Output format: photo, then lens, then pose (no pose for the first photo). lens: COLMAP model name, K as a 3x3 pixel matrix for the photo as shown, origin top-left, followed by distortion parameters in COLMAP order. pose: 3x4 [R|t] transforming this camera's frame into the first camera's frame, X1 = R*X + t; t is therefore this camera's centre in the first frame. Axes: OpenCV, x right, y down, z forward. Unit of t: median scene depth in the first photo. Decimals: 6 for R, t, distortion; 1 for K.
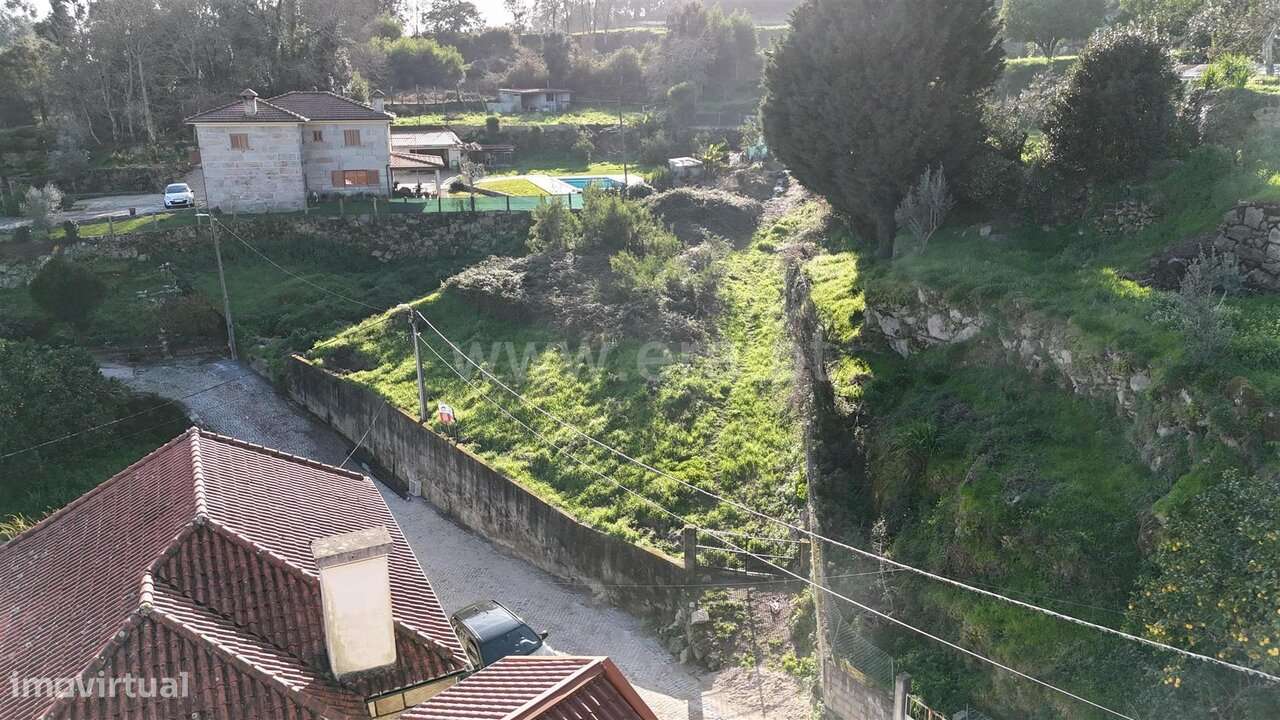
lens RADIAL K [[941.5, 0, 643.3], [0, 941.5, 359.1], [0, 0, 1]] dist [0.076853, -0.066722]
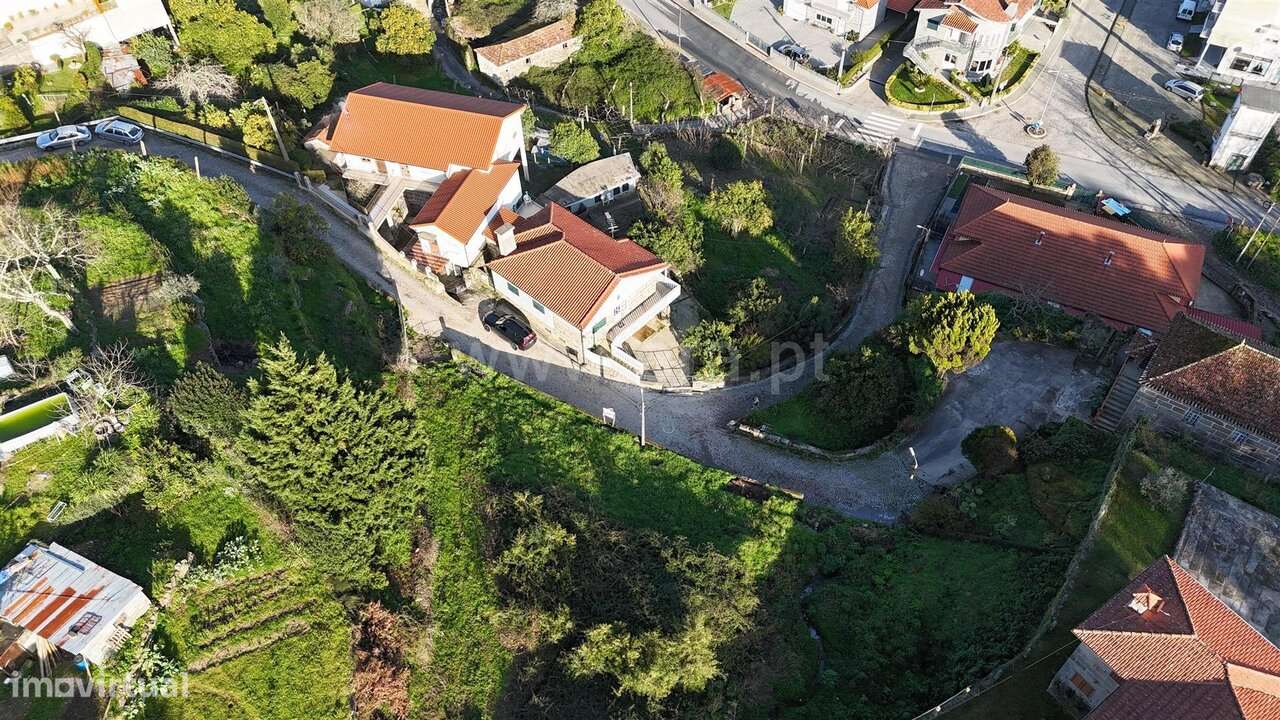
lens RADIAL K [[941.5, 0, 643.3], [0, 941.5, 359.1], [0, 0, 1]] dist [0.076853, -0.066722]
pose [[-0.925897, 0.299867, -0.229772, 0.128357], [-0.086322, 0.424195, 0.901447, -1.704955], [0.367783, 0.854481, -0.366876, 1.641000]]
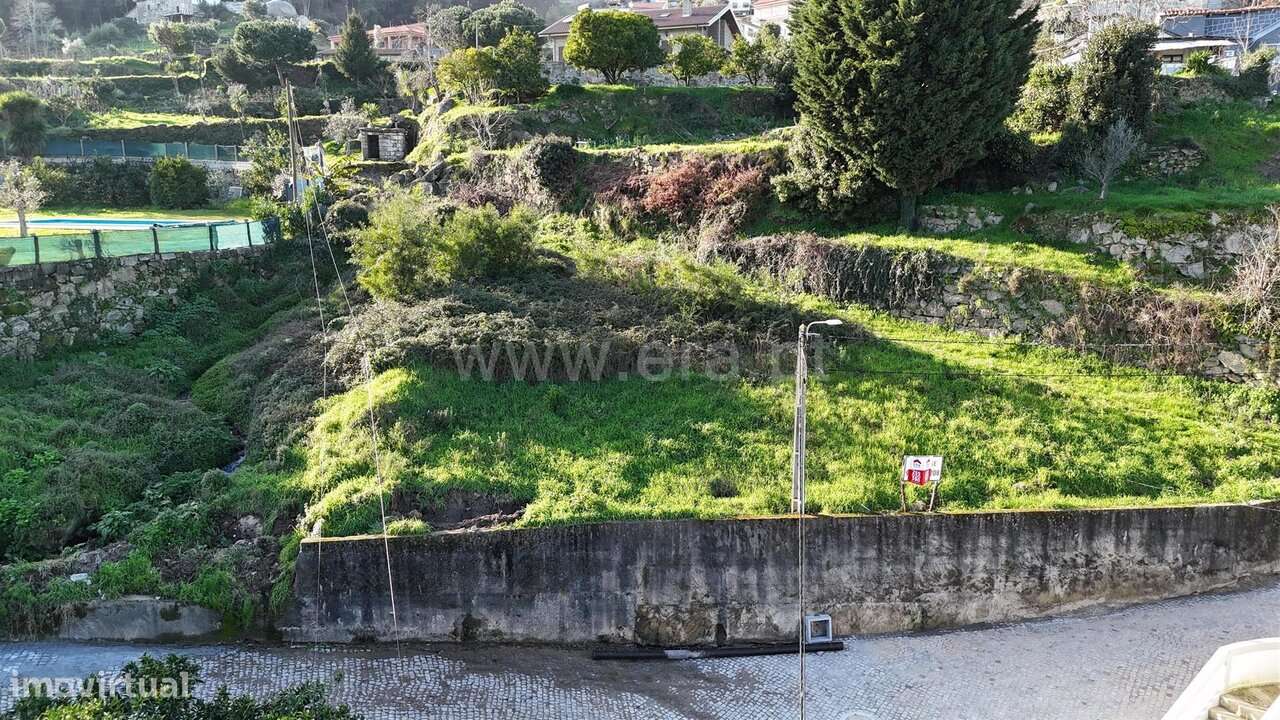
lens RADIAL K [[941.5, 0, 643.3], [0, 941.5, 359.1], [0, 0, 1]] dist [0.076853, -0.066722]
pose [[0.499115, -0.150489, 0.853368, -0.857763], [0.232176, 0.972022, 0.035619, -0.085242], [-0.834852, 0.180353, 0.520090, 0.820357]]
